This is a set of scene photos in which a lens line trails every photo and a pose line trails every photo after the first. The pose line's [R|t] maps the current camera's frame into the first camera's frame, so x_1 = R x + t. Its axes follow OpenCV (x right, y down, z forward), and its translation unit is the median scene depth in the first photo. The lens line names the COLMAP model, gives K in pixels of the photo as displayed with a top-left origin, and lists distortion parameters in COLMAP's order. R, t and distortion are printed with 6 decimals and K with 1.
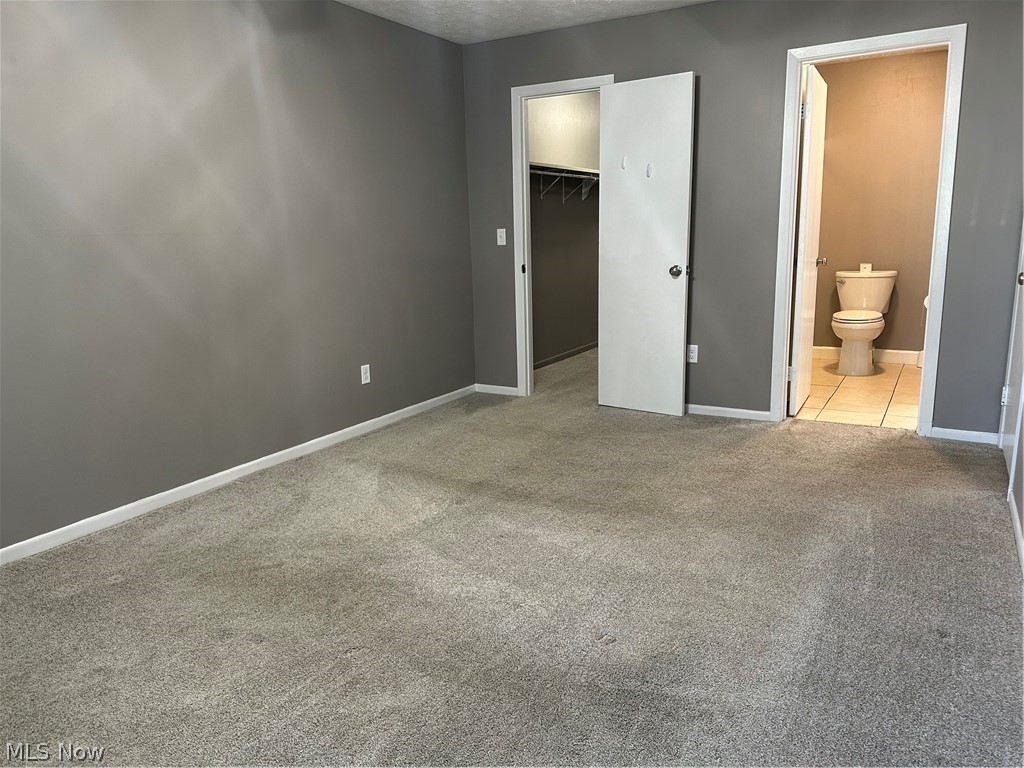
lens RADIAL K [[724.1, 0, 513.7], [0, 724.1, 380.7], [0, 0, 1]] dist [0.046483, -0.054978]
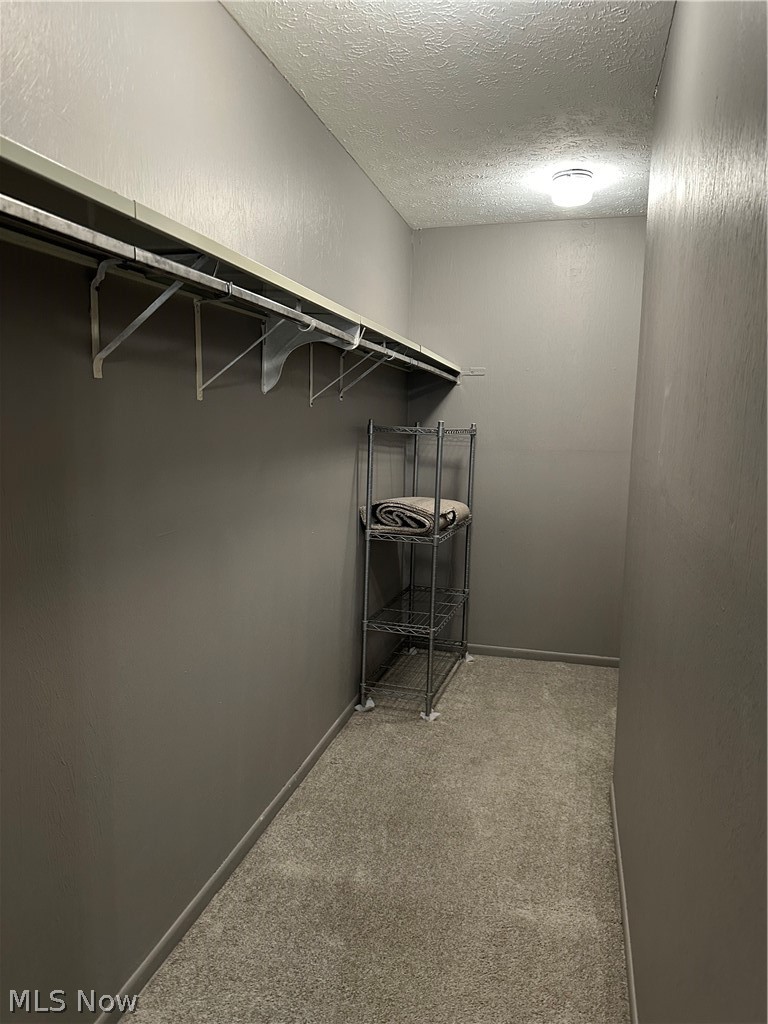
lens RADIAL K [[724.1, 0, 383.8], [0, 724.1, 512.2], [0, 0, 1]] dist [0.046483, -0.054978]
pose [[0.962214, 0.014502, 0.271906, 0.075155], [0.007488, 0.996794, -0.079665, -0.215339], [-0.272190, 0.078691, 0.959021, 0.863345]]
